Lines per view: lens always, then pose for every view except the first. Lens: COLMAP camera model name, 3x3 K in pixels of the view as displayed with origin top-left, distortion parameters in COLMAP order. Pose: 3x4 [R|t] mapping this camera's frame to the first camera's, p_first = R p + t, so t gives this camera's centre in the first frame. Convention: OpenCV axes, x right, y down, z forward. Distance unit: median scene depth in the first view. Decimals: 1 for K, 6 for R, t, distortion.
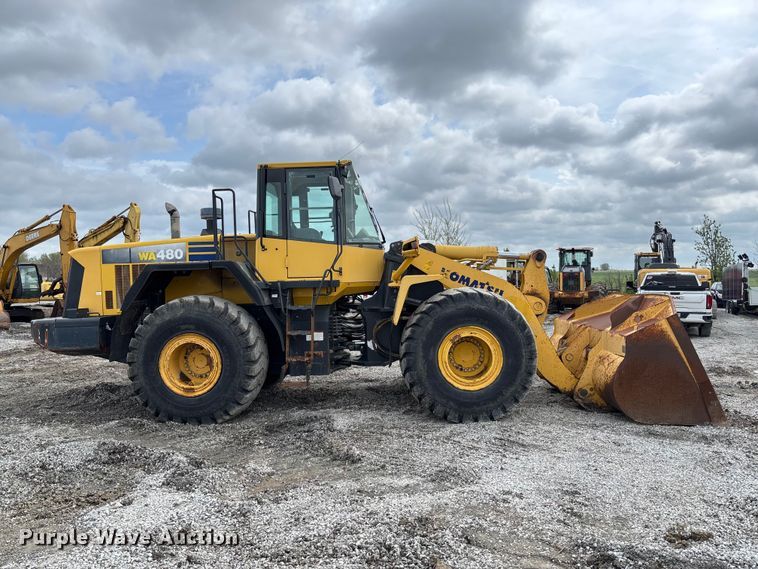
lens RADIAL K [[580.0, 0, 361.4], [0, 580.0, 272.8], [0, 0, 1]] dist [0.002240, -0.003944]
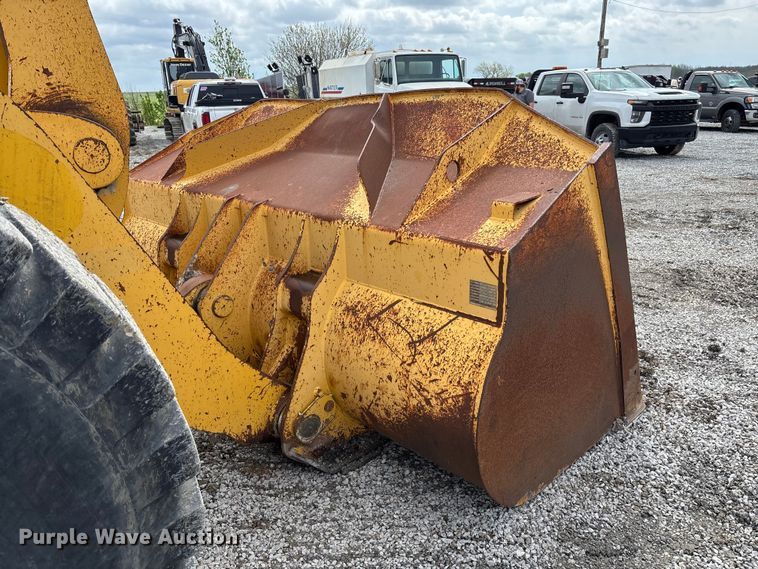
lens RADIAL K [[570.3, 0, 384.5], [0, 570.3, 288.0], [0, 0, 1]] dist [0.080742, -0.100017]
pose [[0.671710, -0.258952, 0.694082, 0.208071], [0.028010, 0.945125, 0.325506, 0.034843], [-0.740284, -0.199205, 0.642103, 0.763775]]
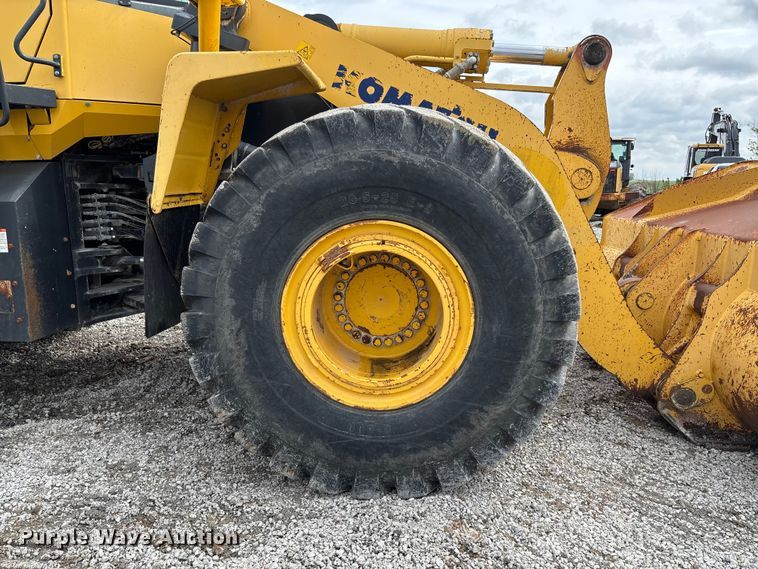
lens RADIAL K [[570.3, 0, 384.5], [0, 570.3, 288.0], [0, 0, 1]] dist [0.080742, -0.100017]
pose [[0.999797, 0.018169, 0.008719, 0.168782], [-0.019470, 0.982508, 0.185201, 0.062911], [-0.005202, -0.185333, 0.982662, 0.609857]]
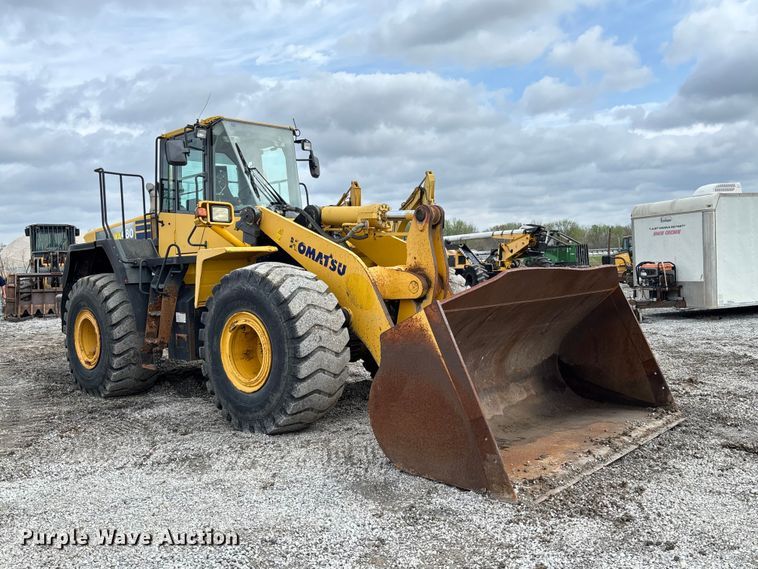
lens RADIAL K [[716.6, 0, 378.8], [0, 716.6, 303.7], [0, 0, 1]] dist [0.071652, 0.006545]
pose [[0.752790, 0.021984, -0.657894, 0.866644], [0.031618, 0.997081, 0.069497, 0.016828], [0.657501, -0.073118, 0.749897, 0.346816]]
